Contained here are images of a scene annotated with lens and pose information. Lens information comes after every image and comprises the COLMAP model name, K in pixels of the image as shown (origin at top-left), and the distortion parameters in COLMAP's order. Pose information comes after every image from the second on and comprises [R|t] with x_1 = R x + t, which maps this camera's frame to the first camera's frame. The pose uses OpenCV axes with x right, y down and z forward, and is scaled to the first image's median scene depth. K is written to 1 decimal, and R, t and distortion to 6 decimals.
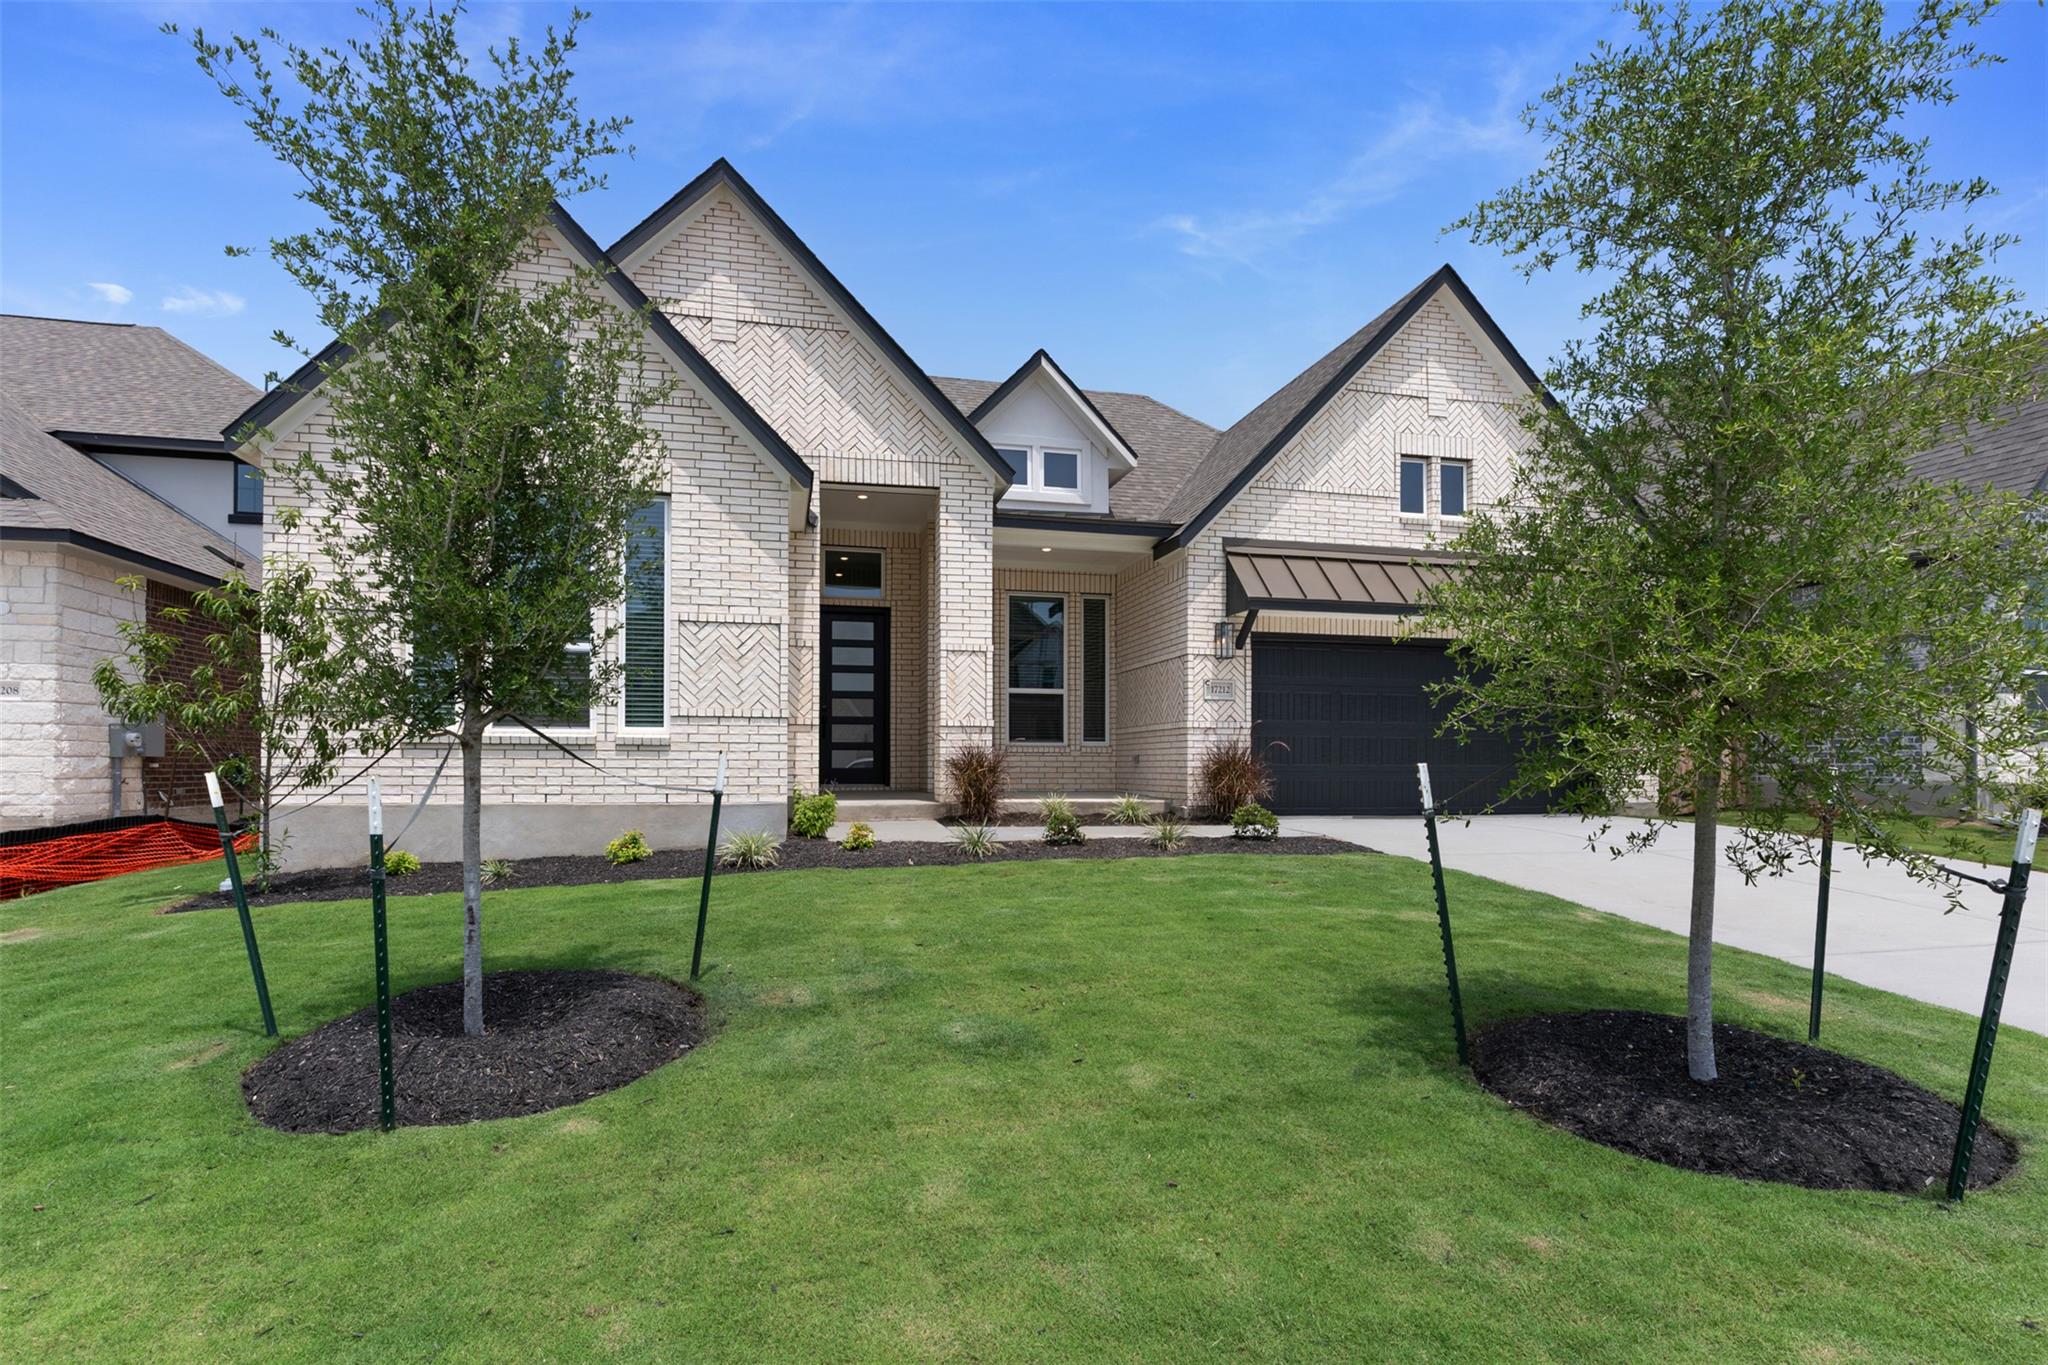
lens RADIAL K [[993.1, 0, 1029.1], [0, 993.1, 743.5], [0, 0, 1]] dist [-0.001322, -0.000604]
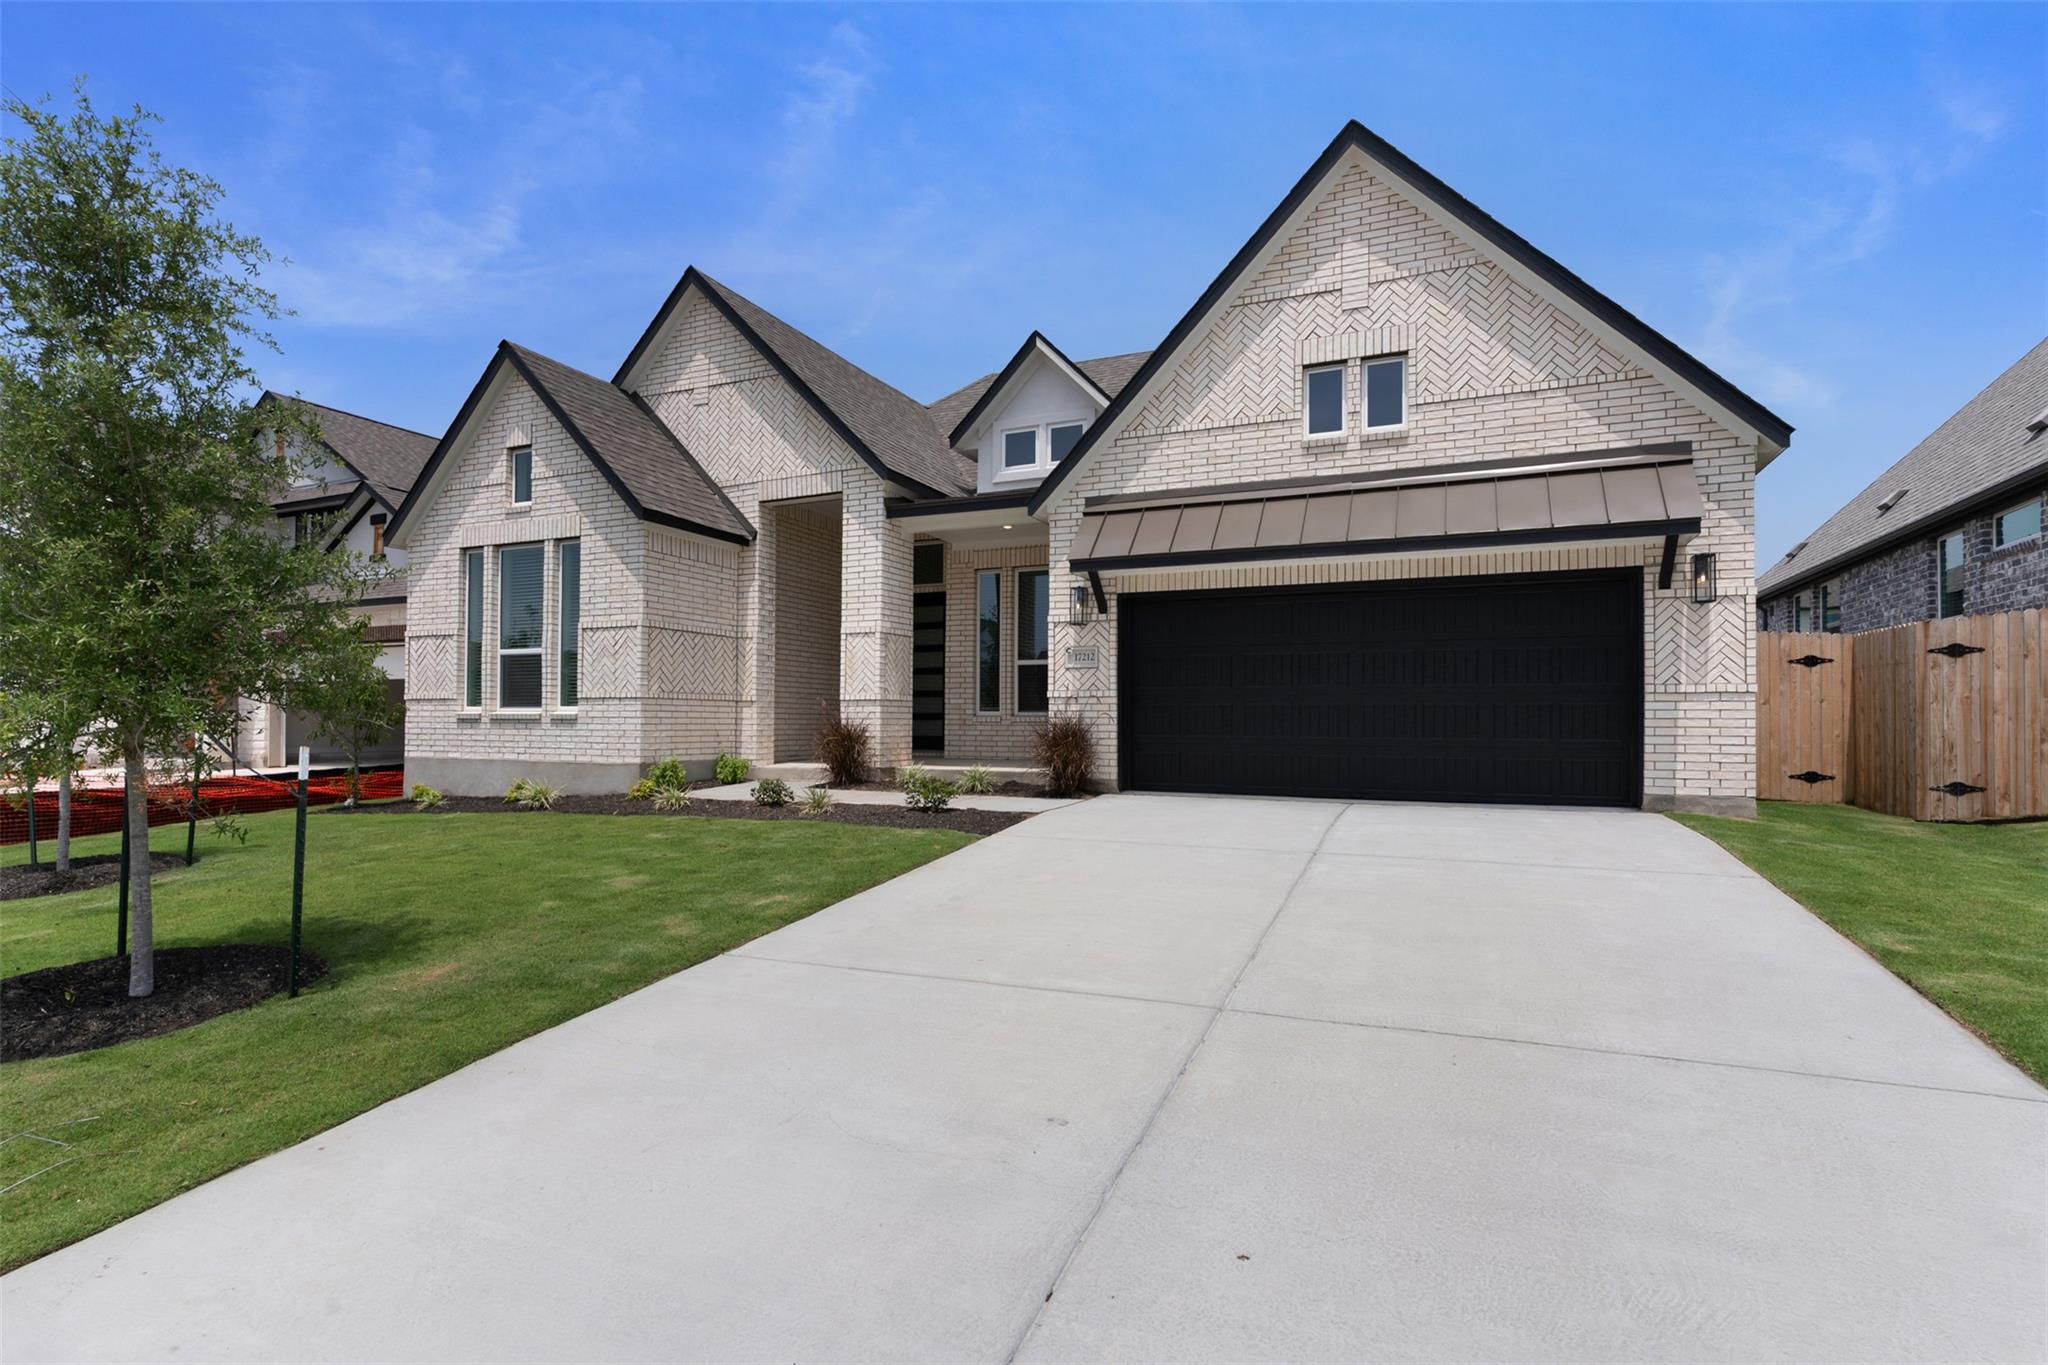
lens RADIAL K [[993.1, 0, 1024.9], [0, 993.1, 694.7], [0, 0, 1]] dist [-0.001322, -0.000604]
pose [[0.798807, -0.018179, -0.601312, 0.716499], [0.009253, 0.999796, -0.017933, -0.001652], [0.601516, 0.008761, 0.798813, 0.203518]]
